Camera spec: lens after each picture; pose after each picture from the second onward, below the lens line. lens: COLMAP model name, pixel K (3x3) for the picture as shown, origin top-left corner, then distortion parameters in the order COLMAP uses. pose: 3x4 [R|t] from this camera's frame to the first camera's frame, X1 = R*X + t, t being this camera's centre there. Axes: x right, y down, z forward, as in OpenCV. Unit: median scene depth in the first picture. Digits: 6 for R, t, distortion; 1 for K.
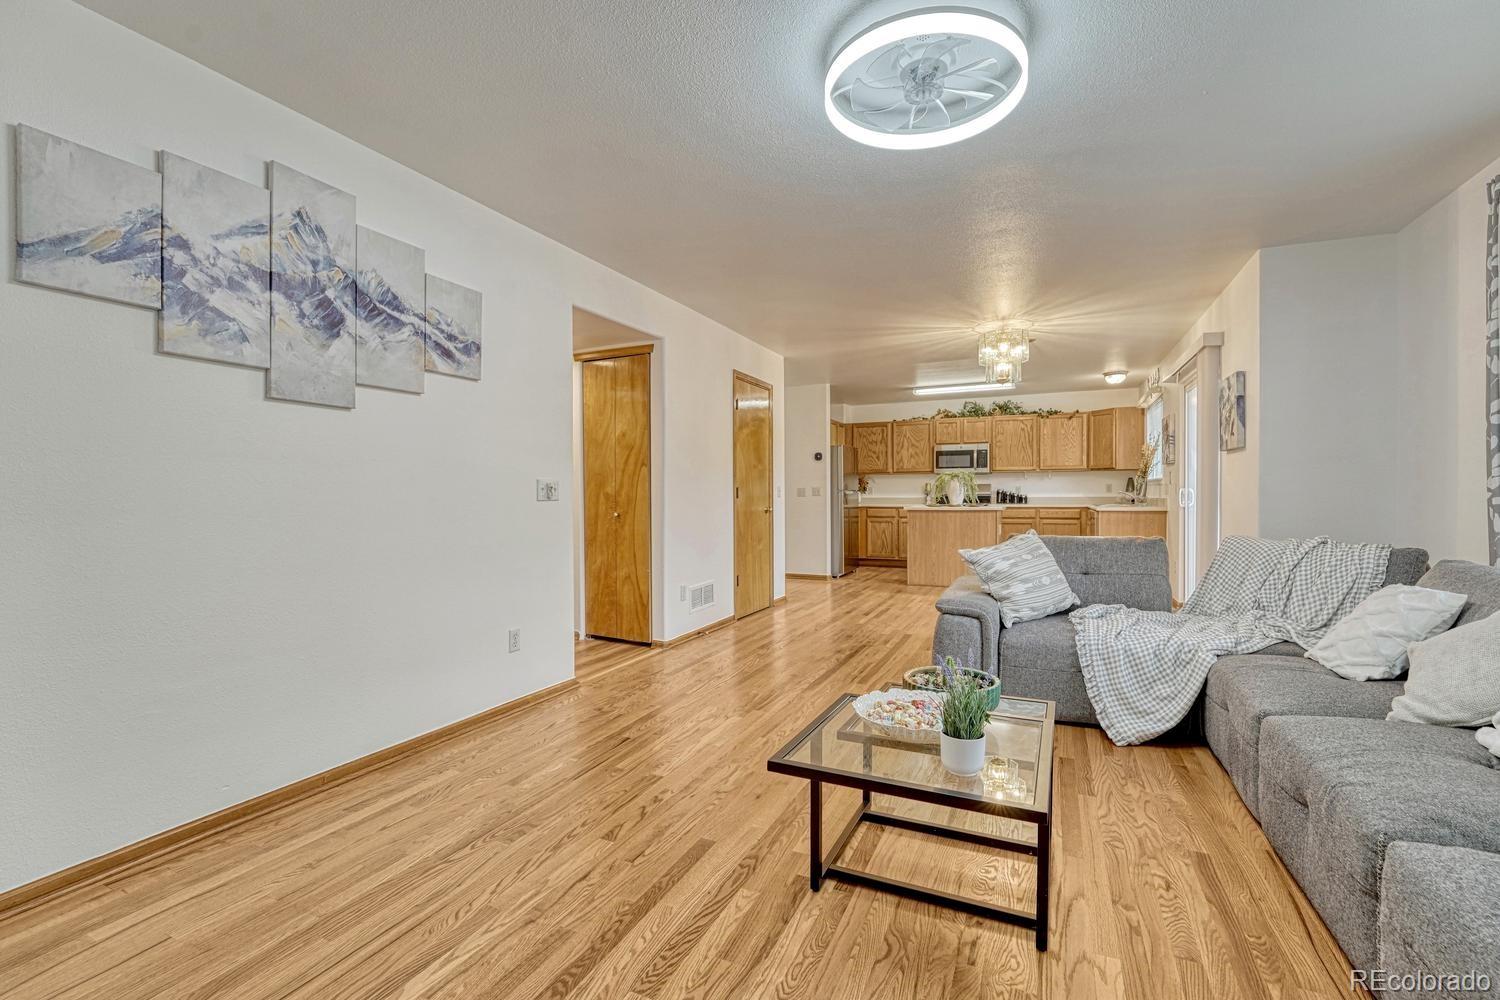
lens RADIAL K [[652.2, 0, 740.3], [0, 652.2, 511.7], [0, 0, 1]] dist [-0.028394, 0.000886]
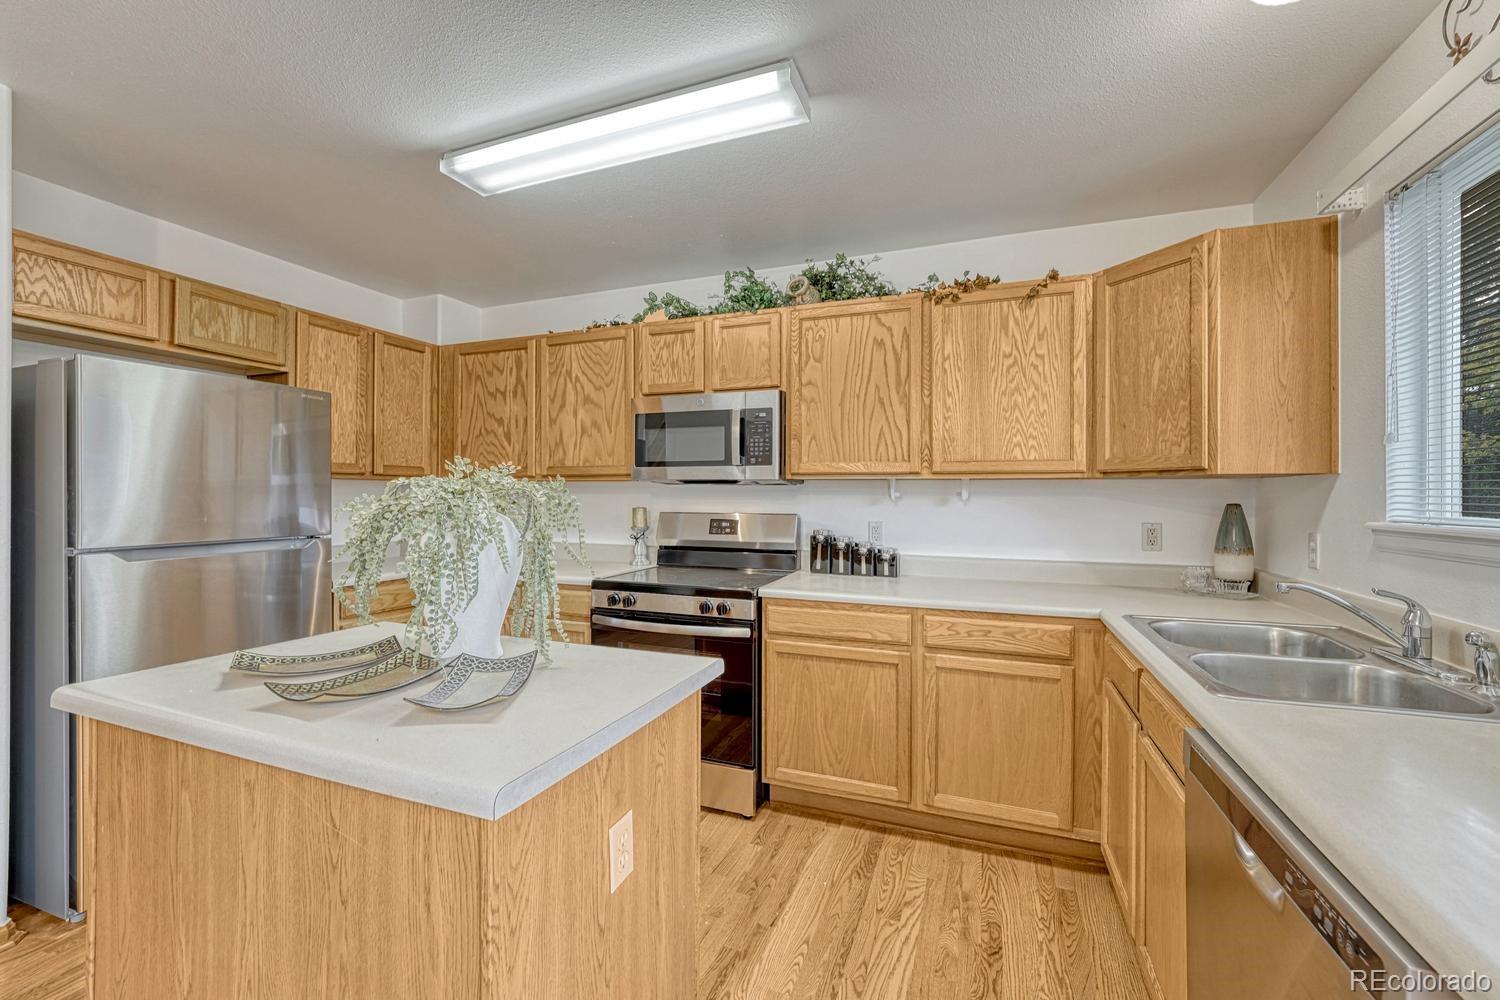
lens RADIAL K [[625.4, 0, 755.4], [0, 625.4, 484.8], [0, 0, 1]] dist [-0.007451, 0.001509]
pose [[0.996354, 0.009636, 0.084771, 0.412119], [-0.006143, 0.999125, -0.041373, -0.054272], [-0.085096, 0.040702, 0.995541, 0.831231]]
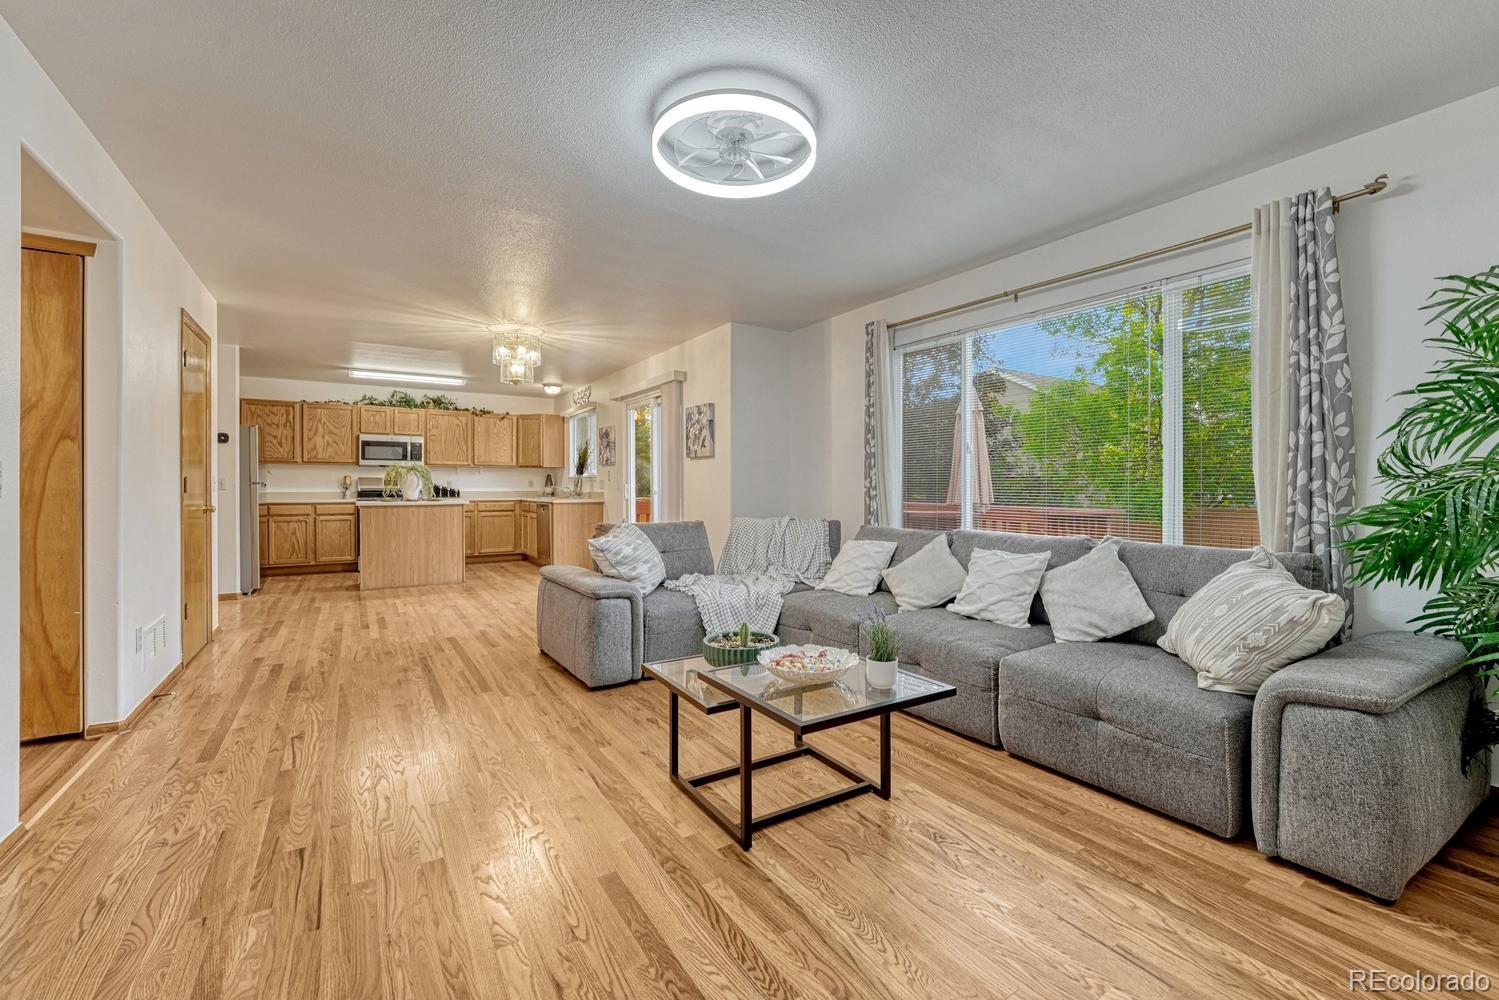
lens RADIAL K [[625.0, 0, 752.8], [0, 625.0, 488.4], [0, 0, 1]] dist [-0.007451, 0.001509]
pose [[0.528390, 0.003865, 0.848993, -0.182969], [0.019286, 0.999677, -0.016554, -0.001933], [-0.848783, 0.025120, 0.528145, 0.098094]]
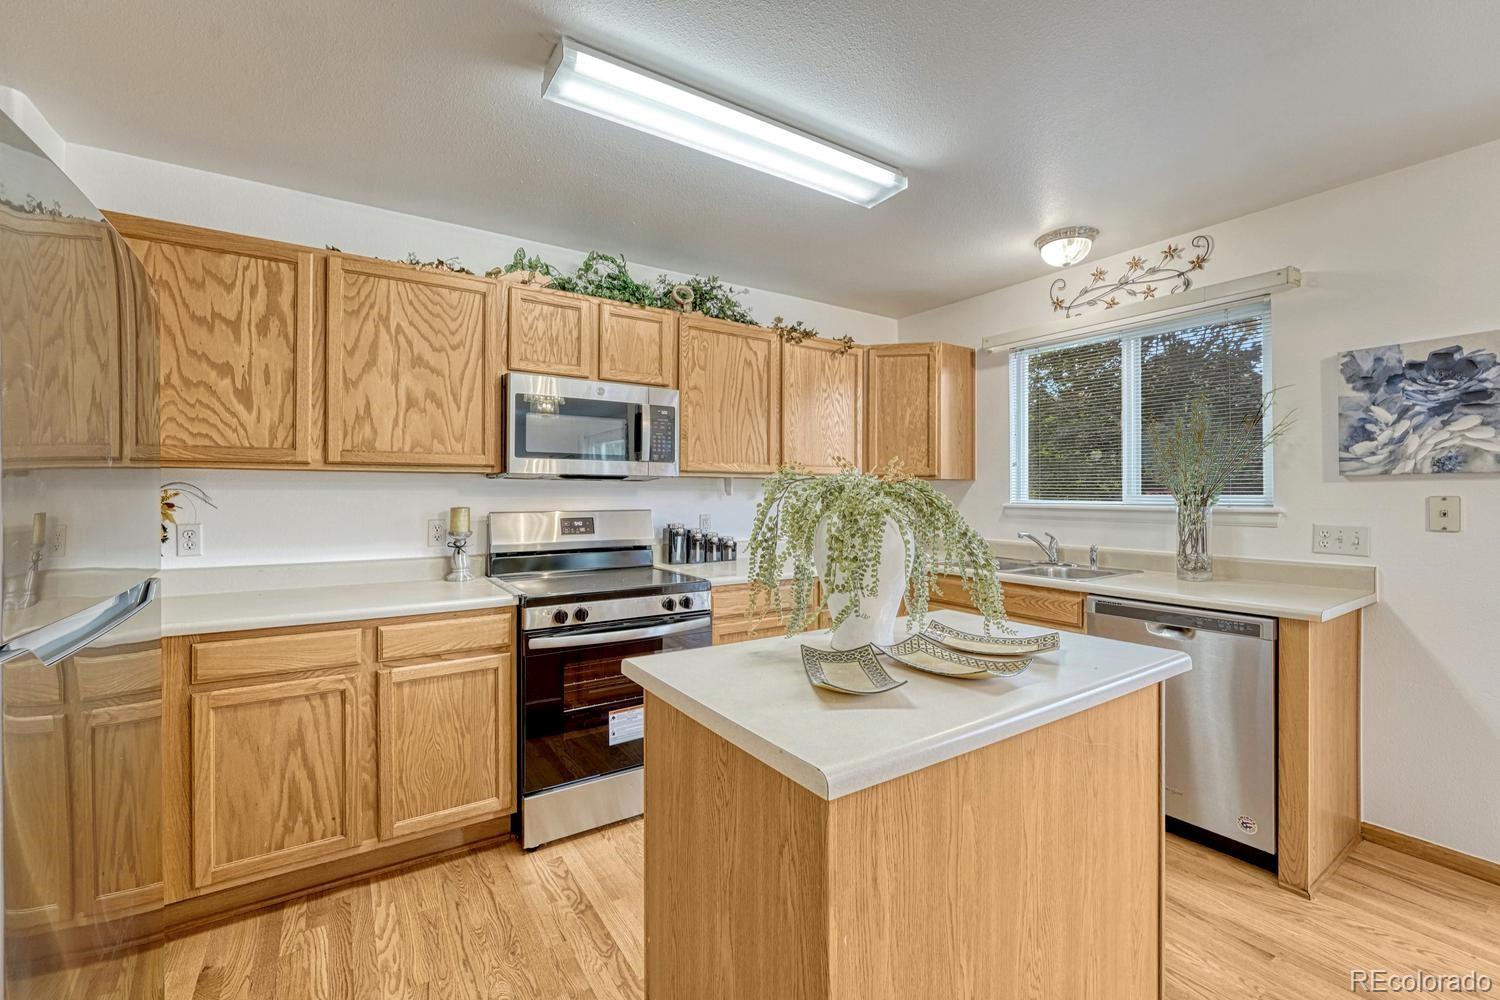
lens RADIAL K [[625.4, 0, 753.2], [0, 625.4, 492.1], [0, 0, 1]] dist [-0.007451, 0.001509]
pose [[0.510009, 0.009008, 0.860122, 0.151644], [0.018327, 0.999604, -0.021335, -0.053777], [-0.859974, 0.026644, 0.509643, 0.958406]]
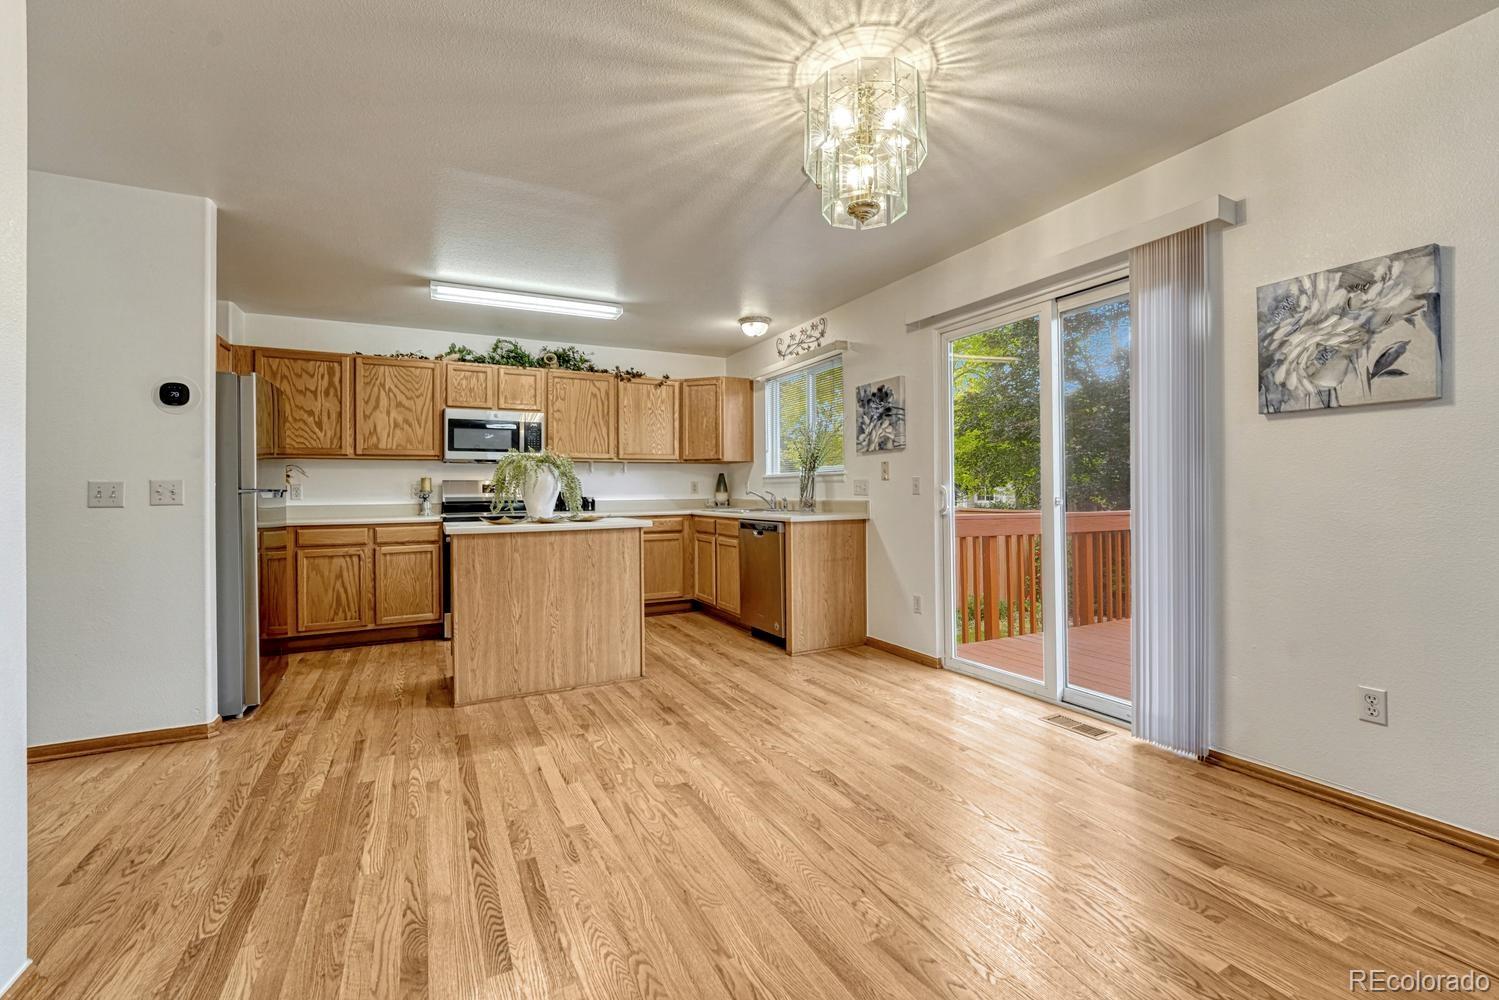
lens RADIAL K [[625.0, 0, 757.0], [0, 625.0, 485.6], [0, 0, 1]] dist [-0.007451, 0.001509]
pose [[0.597830, 0.007523, 0.801588, 0.043169], [0.027501, 0.999175, -0.029888, -0.017392], [-0.801151, 0.039912, 0.597129, 0.591630]]
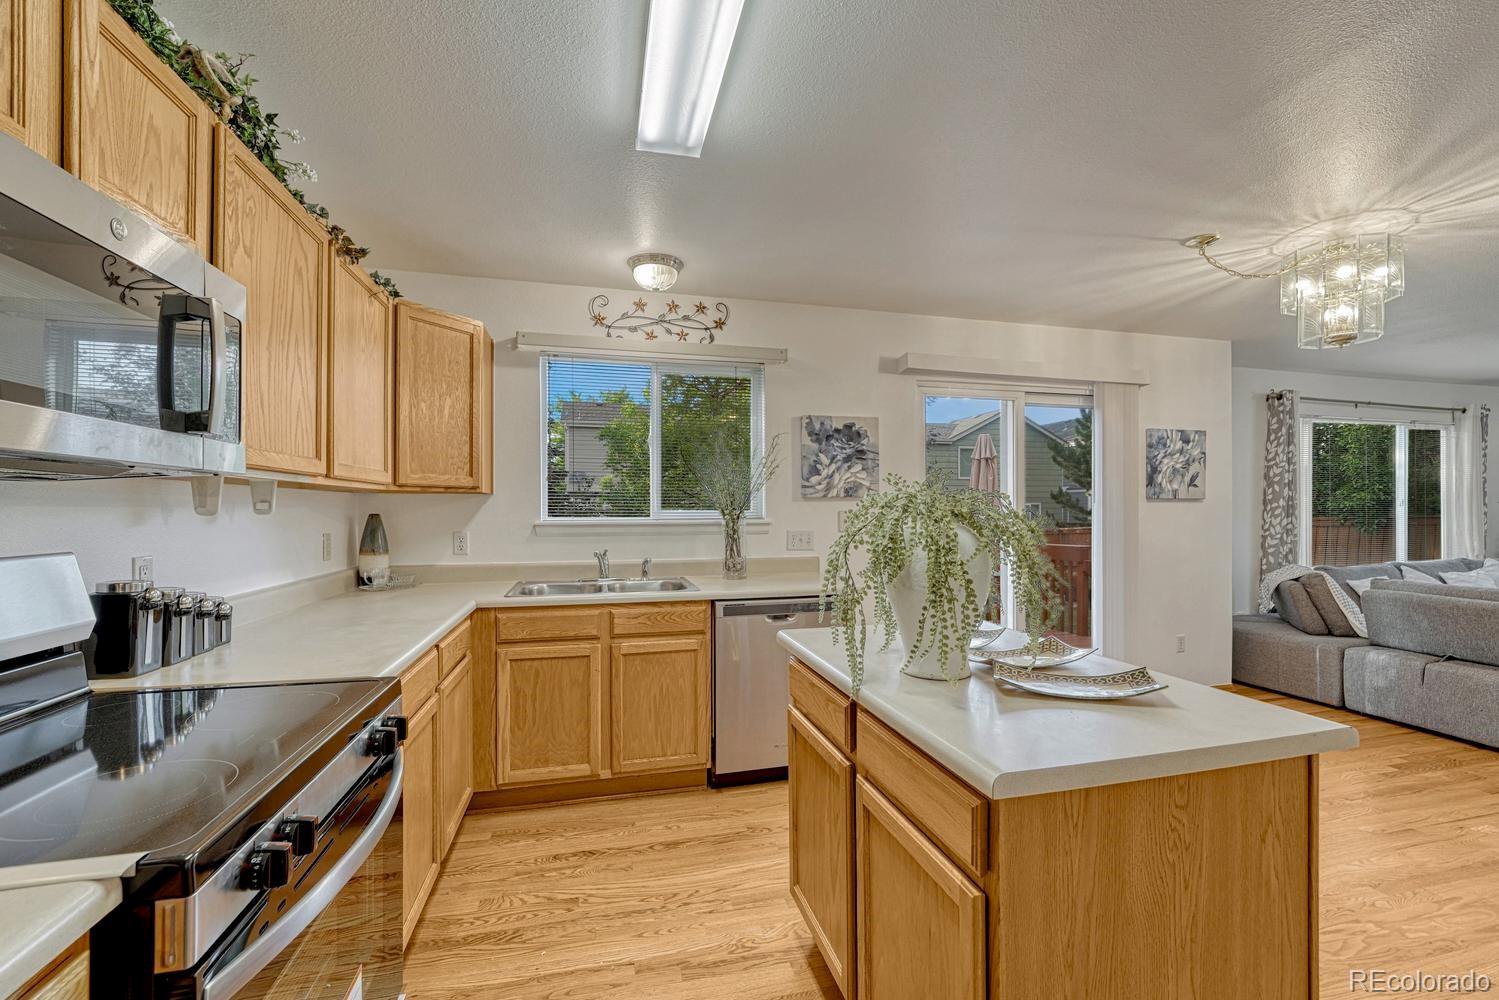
lens RADIAL K [[625.0, 0, 754.9], [0, 625.0, 513.4], [0, 0, 1]] dist [-0.007451, 0.001509]
pose [[-0.641623, 0.005724, 0.766999, 0.232453], [0.028142, 0.999475, 0.016082, -0.059747], [-0.766504, 0.031903, -0.641447, 1.193763]]
